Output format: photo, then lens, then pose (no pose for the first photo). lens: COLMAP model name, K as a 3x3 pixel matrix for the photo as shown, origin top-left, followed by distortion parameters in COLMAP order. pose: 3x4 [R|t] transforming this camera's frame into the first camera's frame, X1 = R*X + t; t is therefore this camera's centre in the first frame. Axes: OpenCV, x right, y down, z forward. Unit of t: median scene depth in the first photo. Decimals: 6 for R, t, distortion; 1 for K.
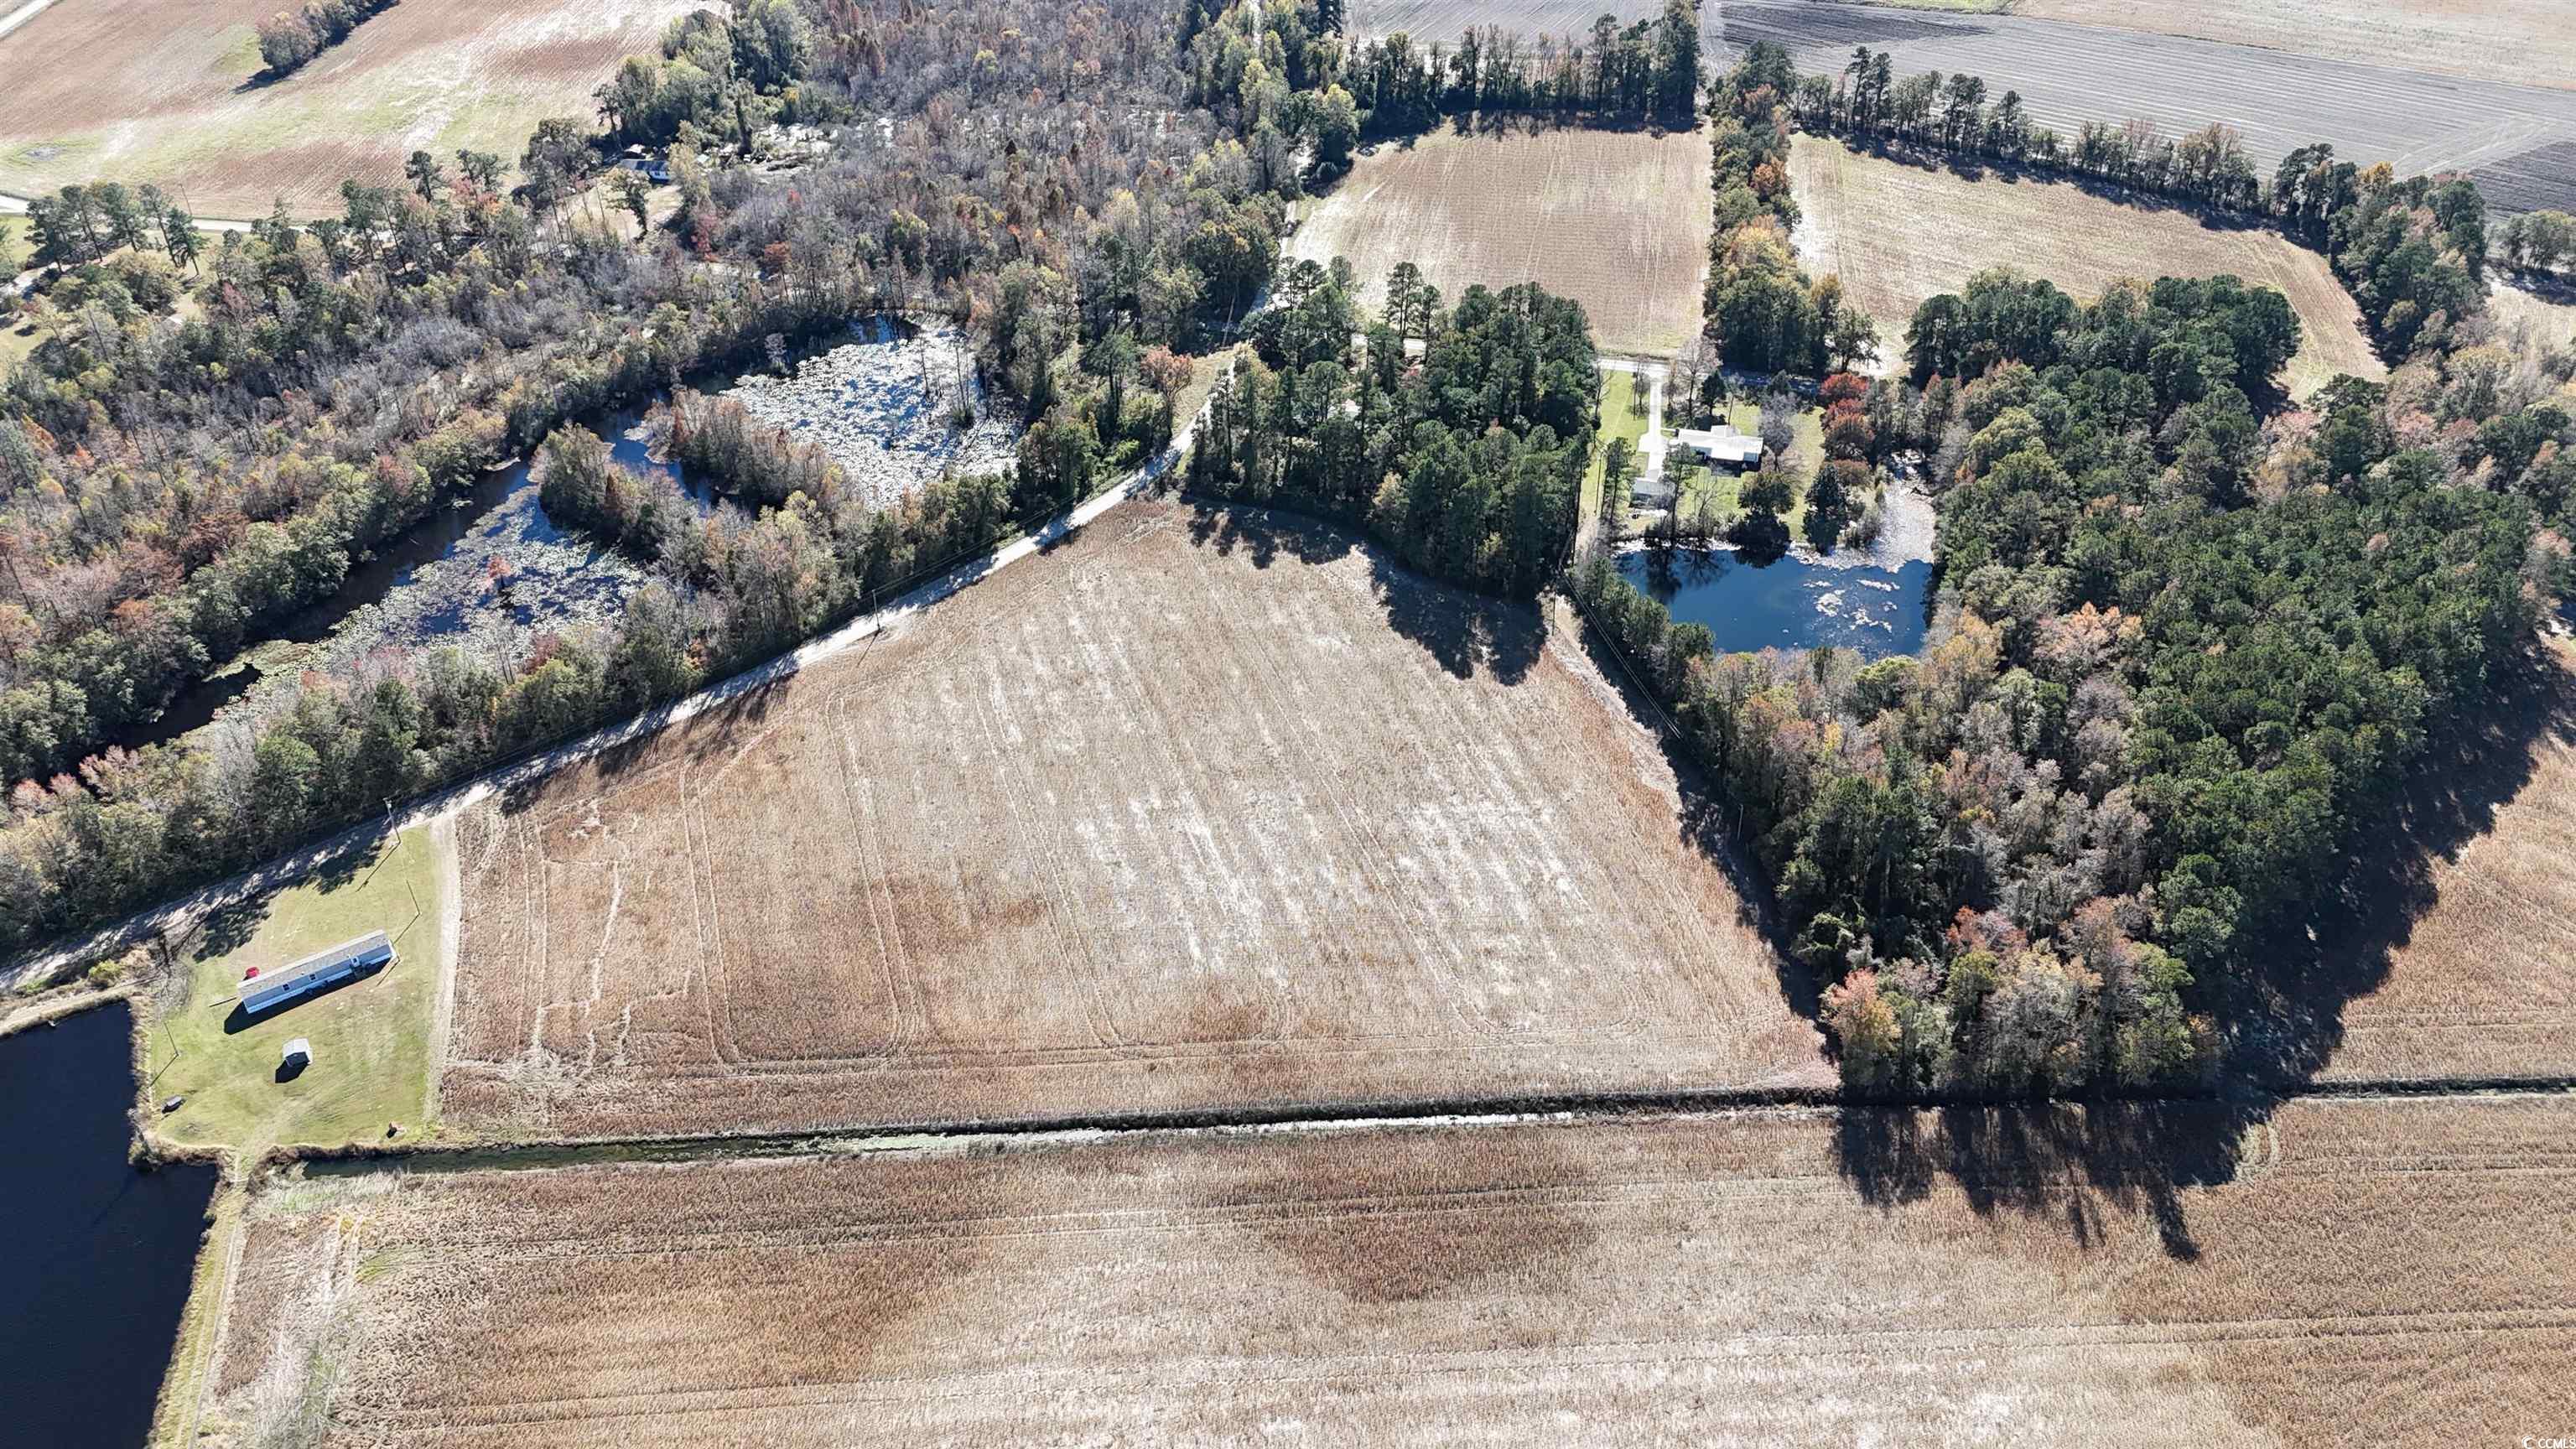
lens RADIAL K [[1880.0, 0, 1304.0], [0, 1880.0, 716.2], [0, 0, 1]] dist [0.098860, -0.109006]
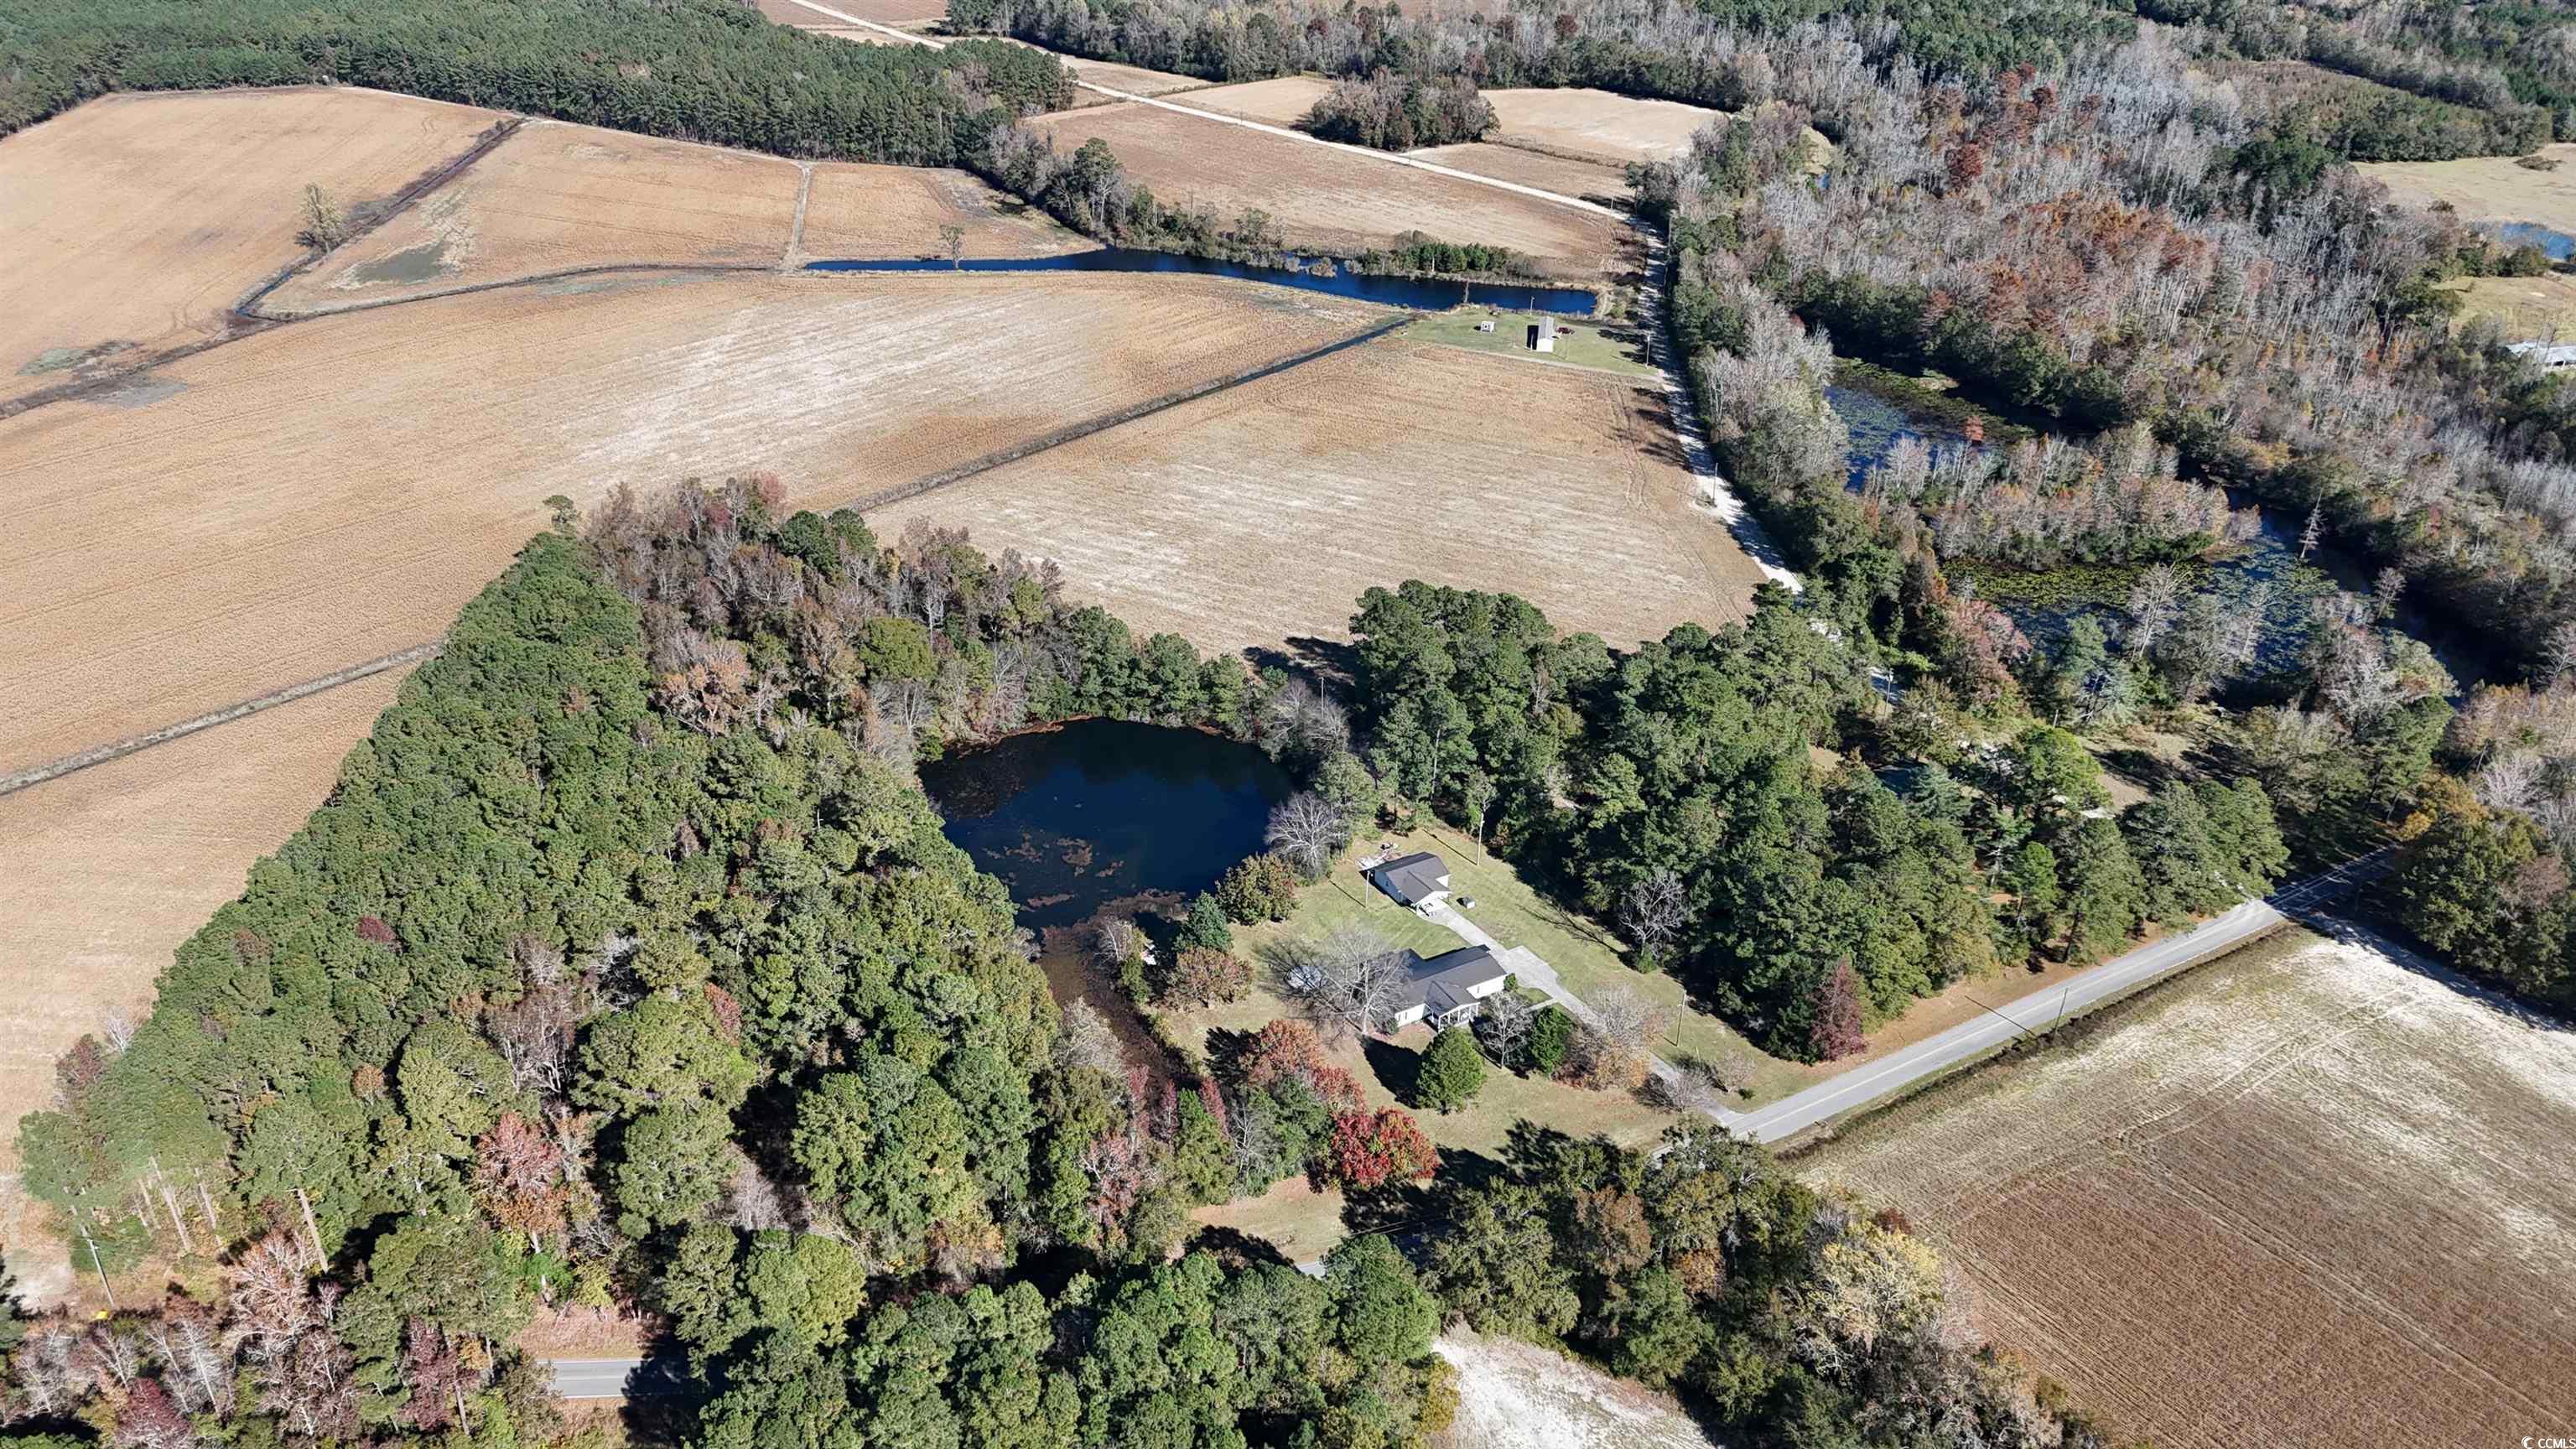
lens RADIAL K [[1853.4, 0, 1287.2], [0, 1853.4, 736.9], [0, 0, 1]] dist [0.084885, -0.073149]
pose [[-0.707542, 0.335980, -0.621692, 0.770964], [-0.421536, 0.505429, 0.752894, -0.789520], [0.567178, 0.794770, -0.215985, 1.363875]]
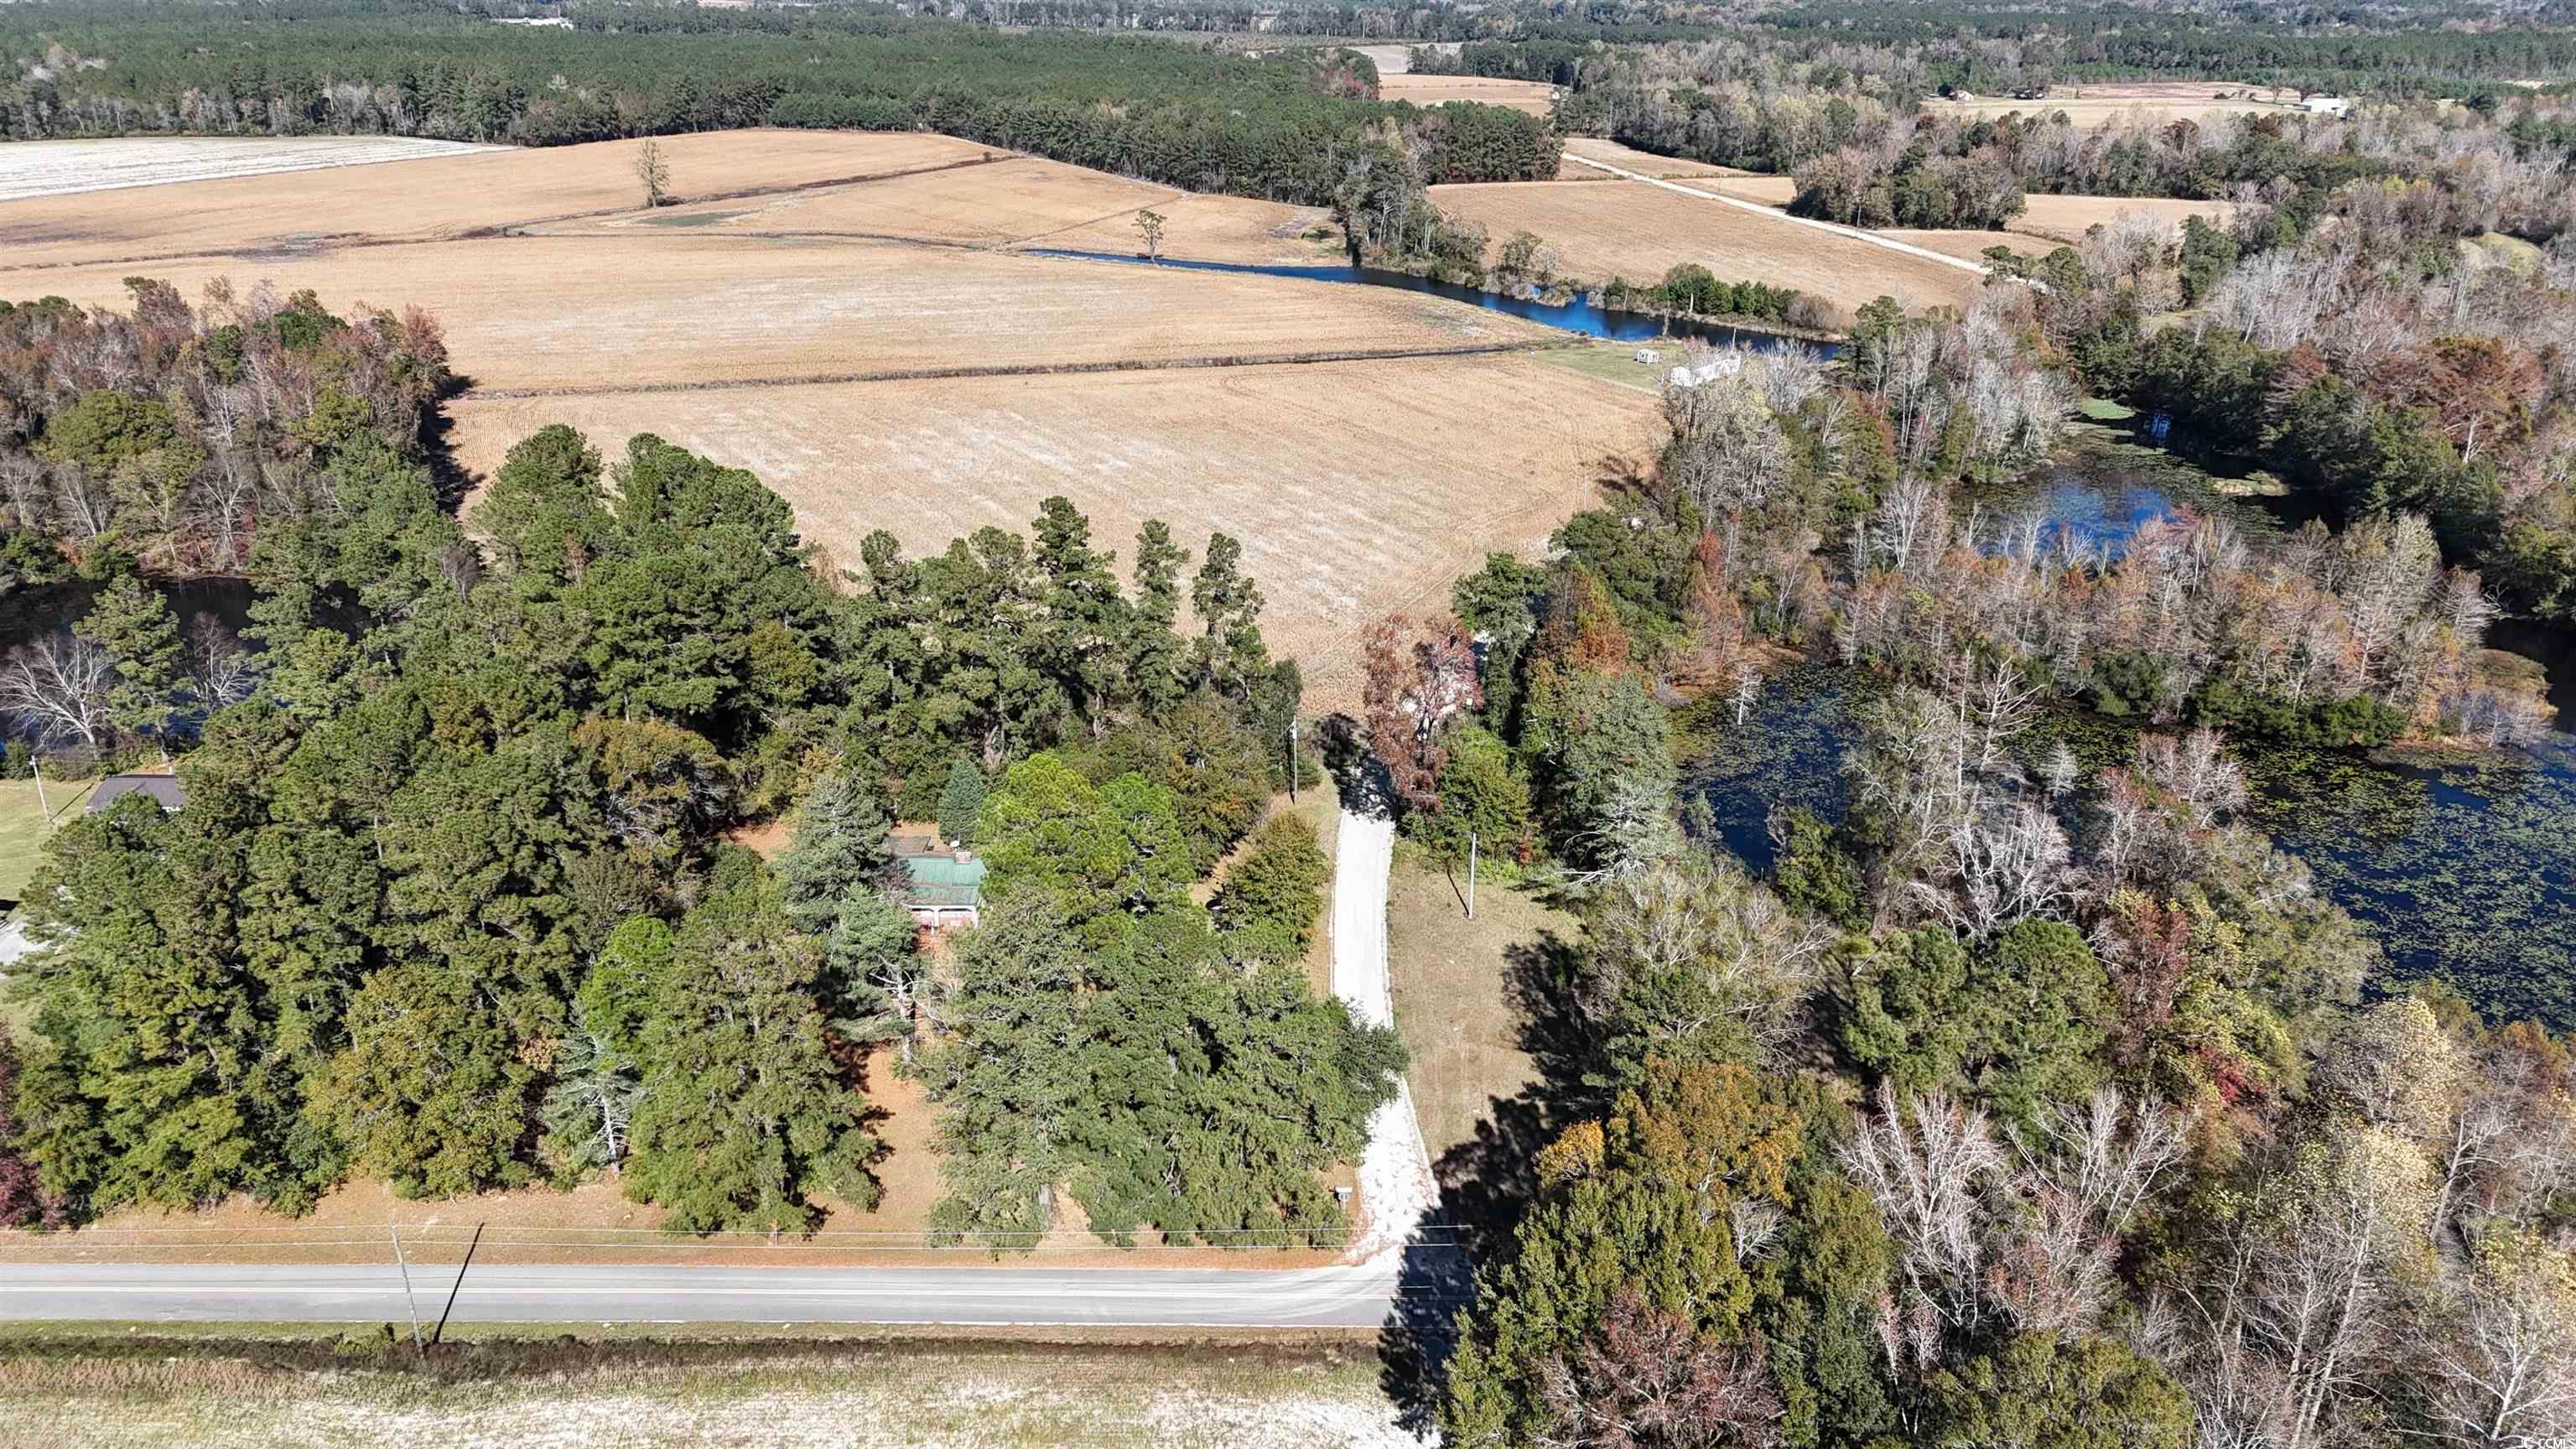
lens RADIAL K [[1880.0, 0, 1304.0], [0, 1880.0, 716.2], [0, 0, 1]] dist [0.098860, -0.109006]
pose [[-0.966967, 0.079752, -0.242102, 0.054979], [-0.160137, 0.548898, 0.820407, -0.640711], [0.198319, 0.832076, -0.517995, 1.578983]]
